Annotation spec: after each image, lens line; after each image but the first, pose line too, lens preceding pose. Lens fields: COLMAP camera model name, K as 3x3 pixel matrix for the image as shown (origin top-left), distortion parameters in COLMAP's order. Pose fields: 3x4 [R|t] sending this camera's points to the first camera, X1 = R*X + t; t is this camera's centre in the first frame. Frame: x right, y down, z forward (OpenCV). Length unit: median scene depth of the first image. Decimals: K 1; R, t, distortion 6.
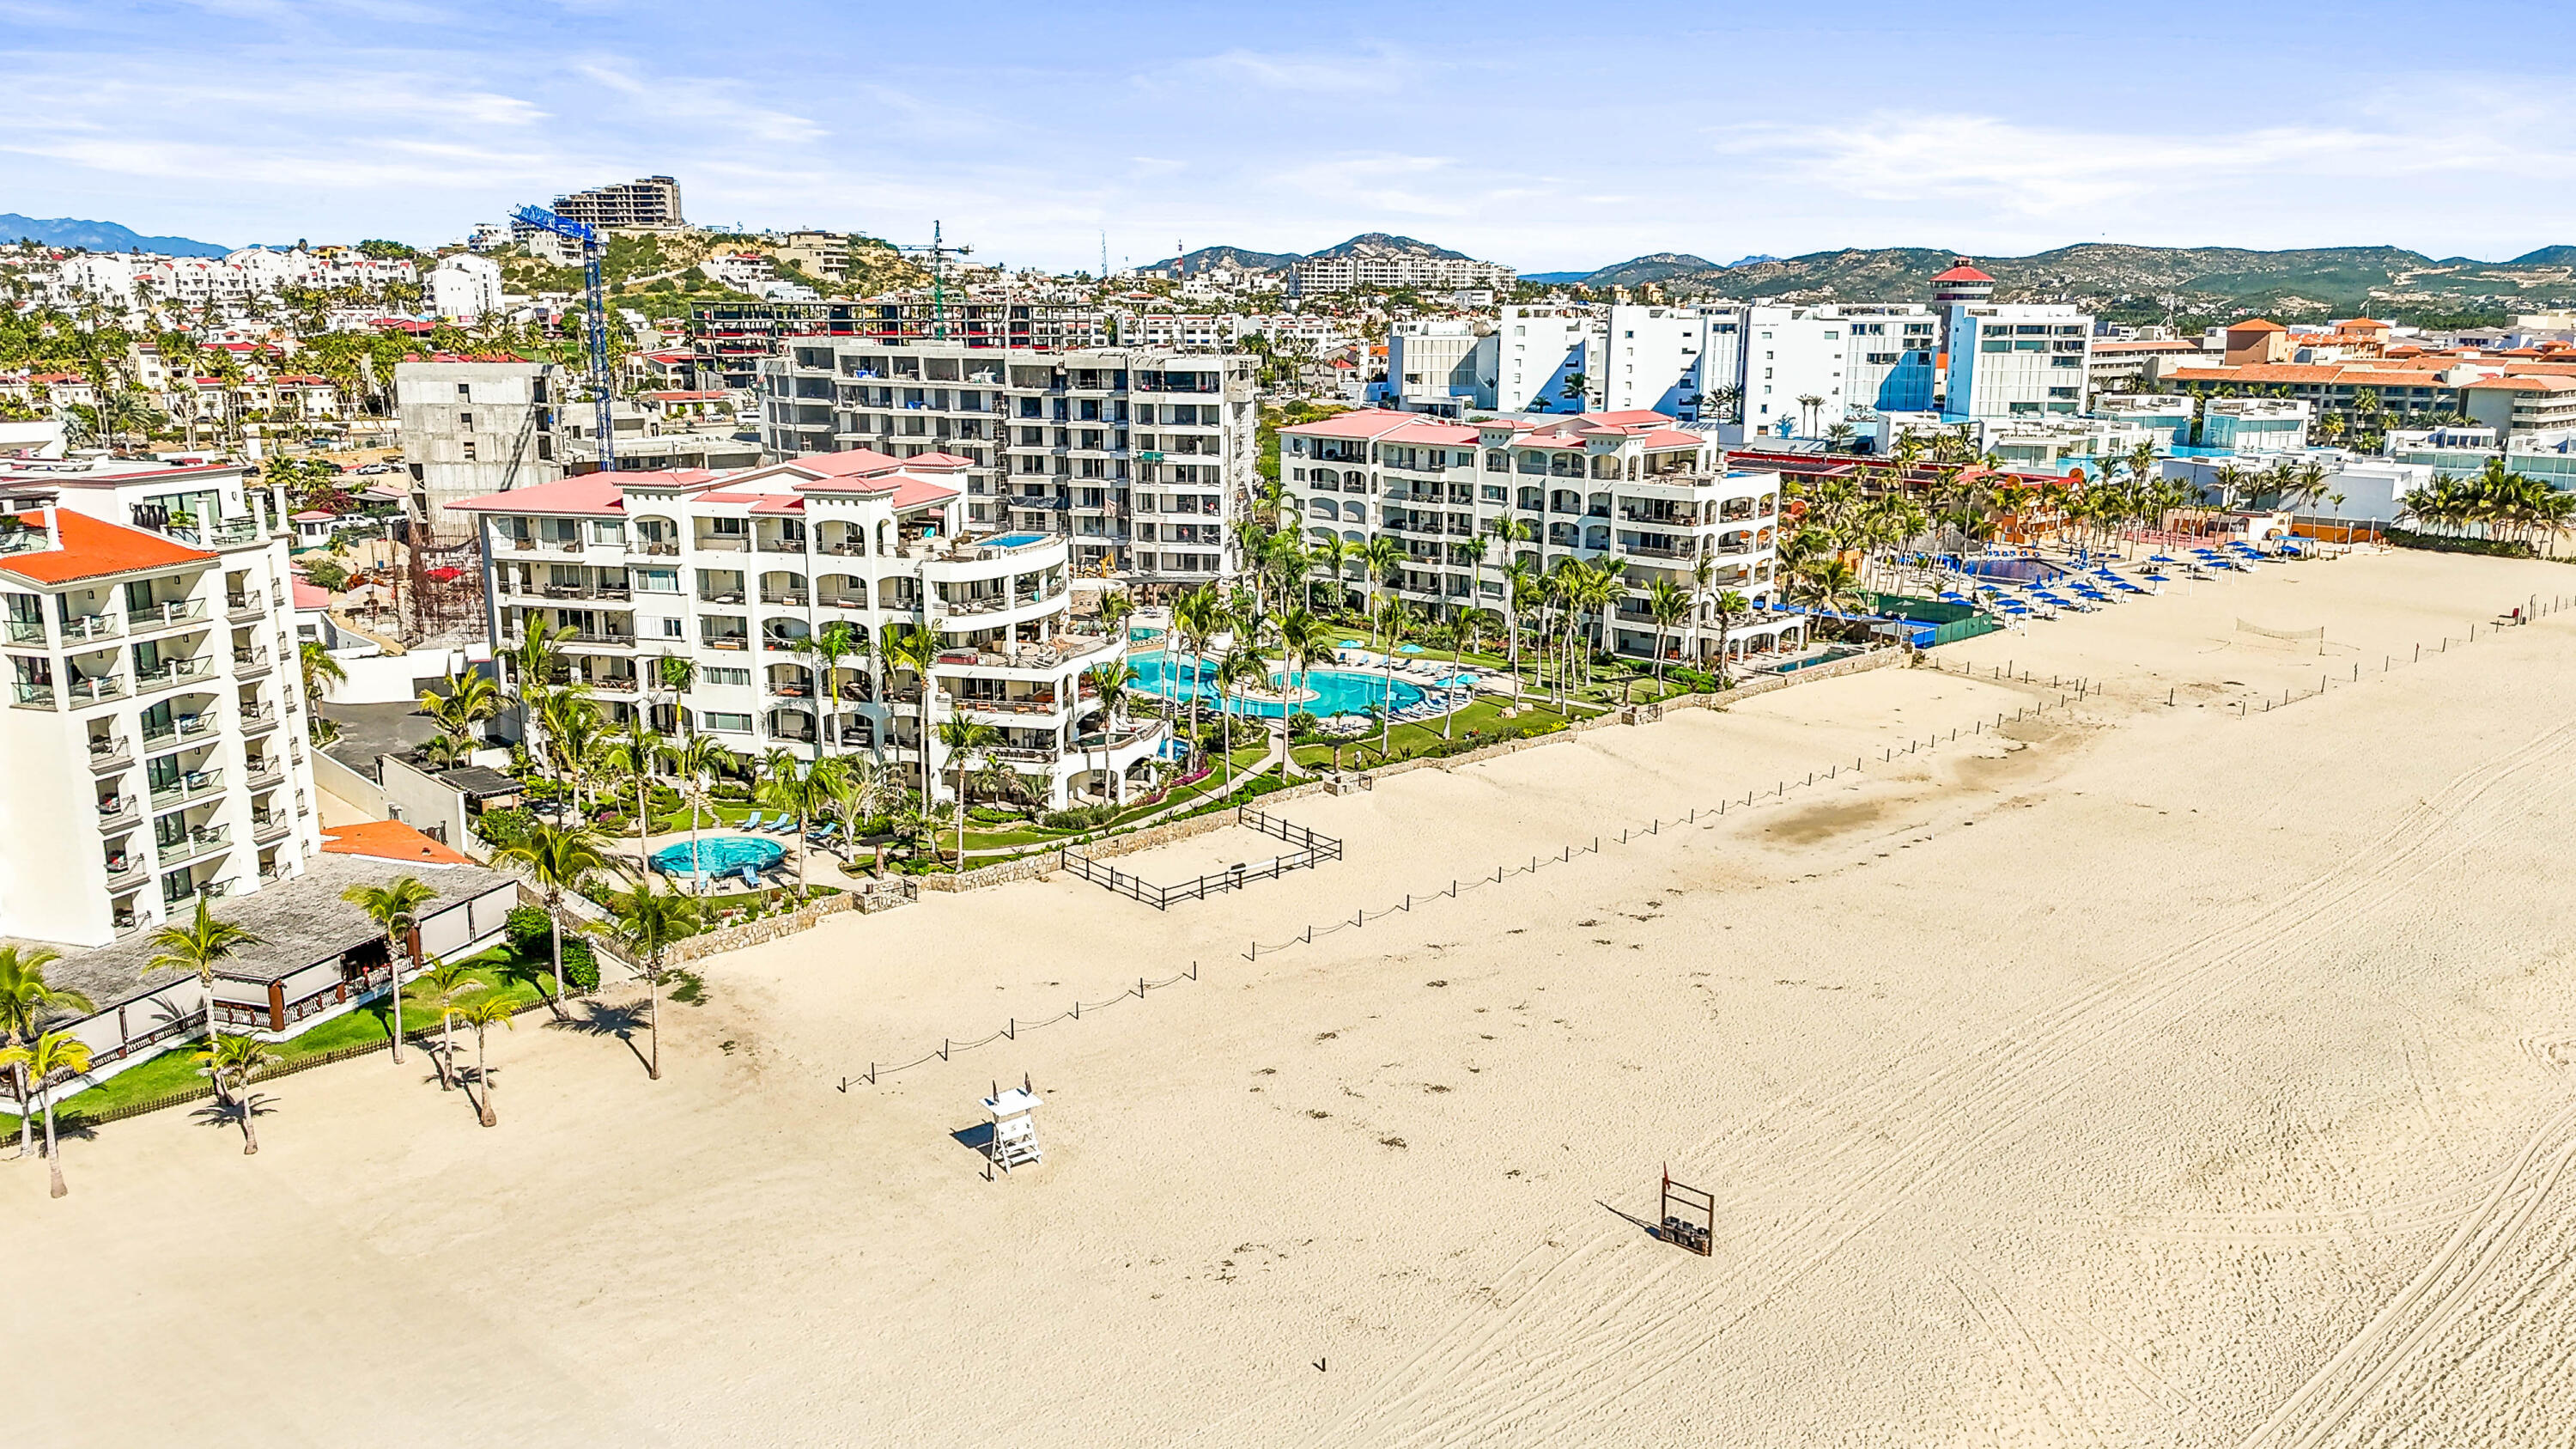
lens RADIAL K [[1822.6, 0, 1293.2], [0, 1822.6, 710.6], [0, 0, 1]] dist [0.125334, -0.176875]
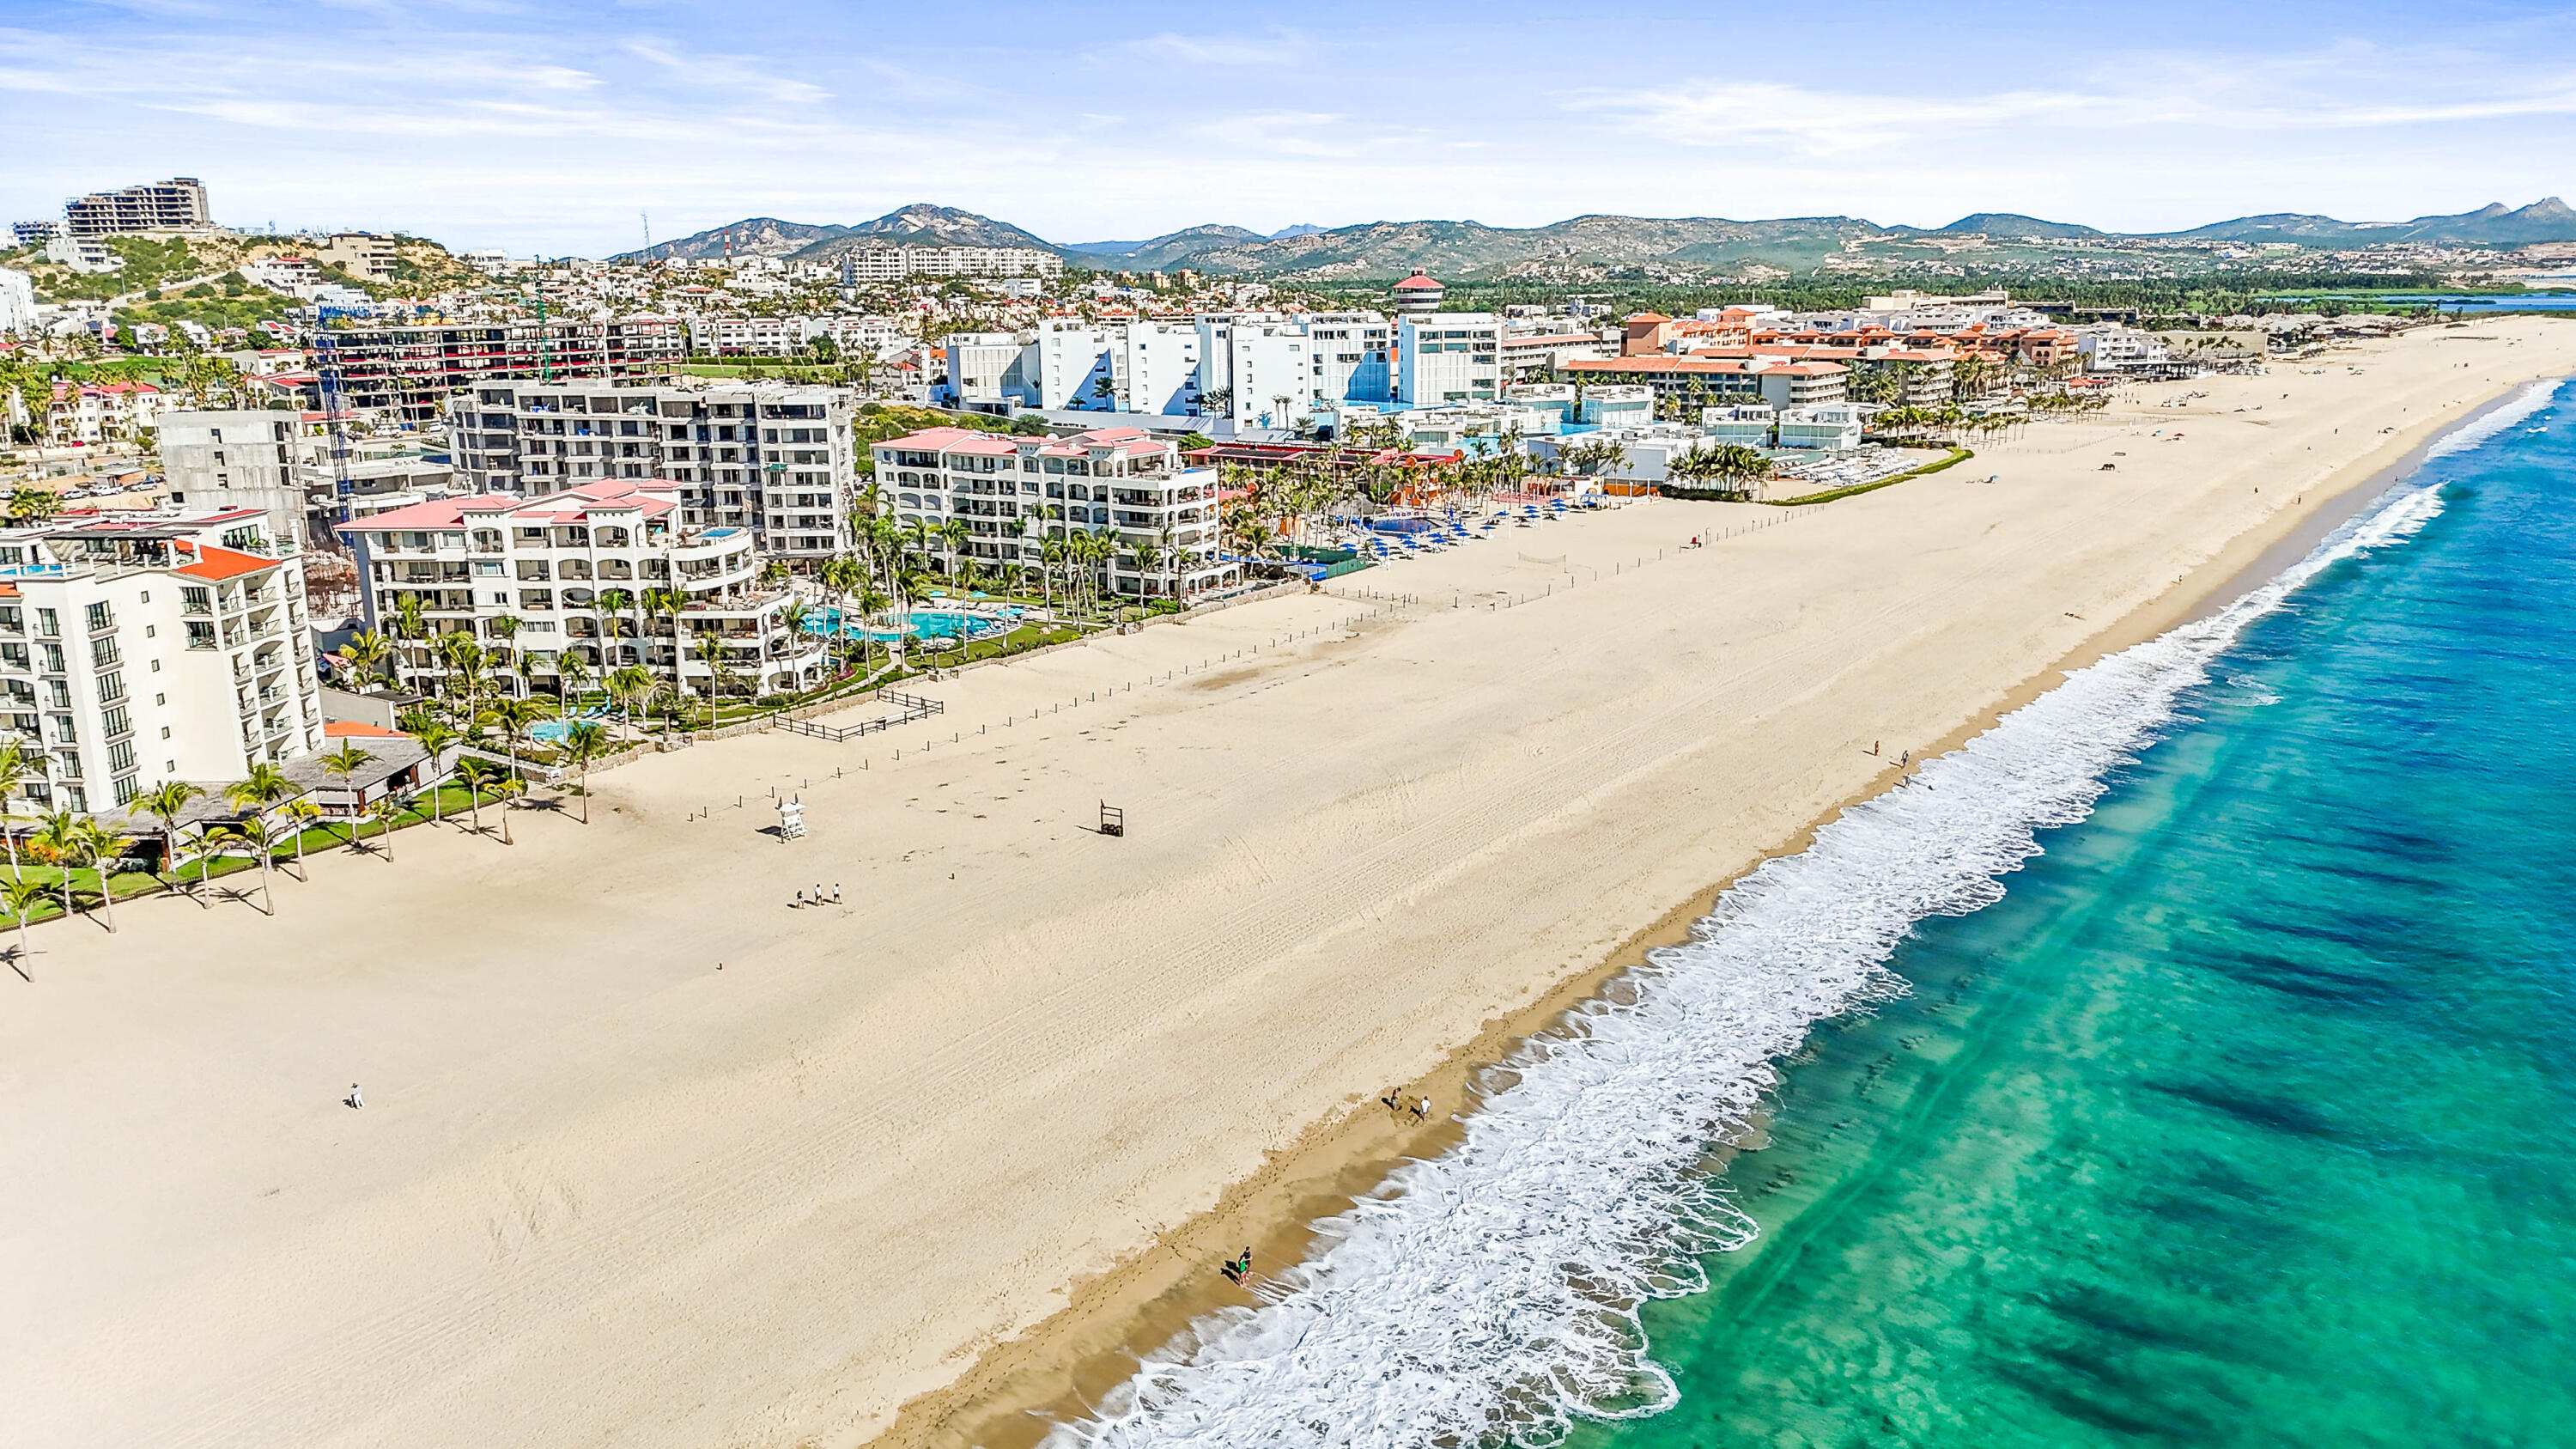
lens RADIAL K [[1822.6, 0, 1293.2], [0, 1822.6, 710.6], [0, 0, 1]] dist [0.125334, -0.176875]
pose [[0.972492, -0.064461, 0.223841, -0.021611], [0.060668, 0.997874, 0.023790, 0.032795], [-0.224899, -0.009556, 0.974335, -0.420045]]
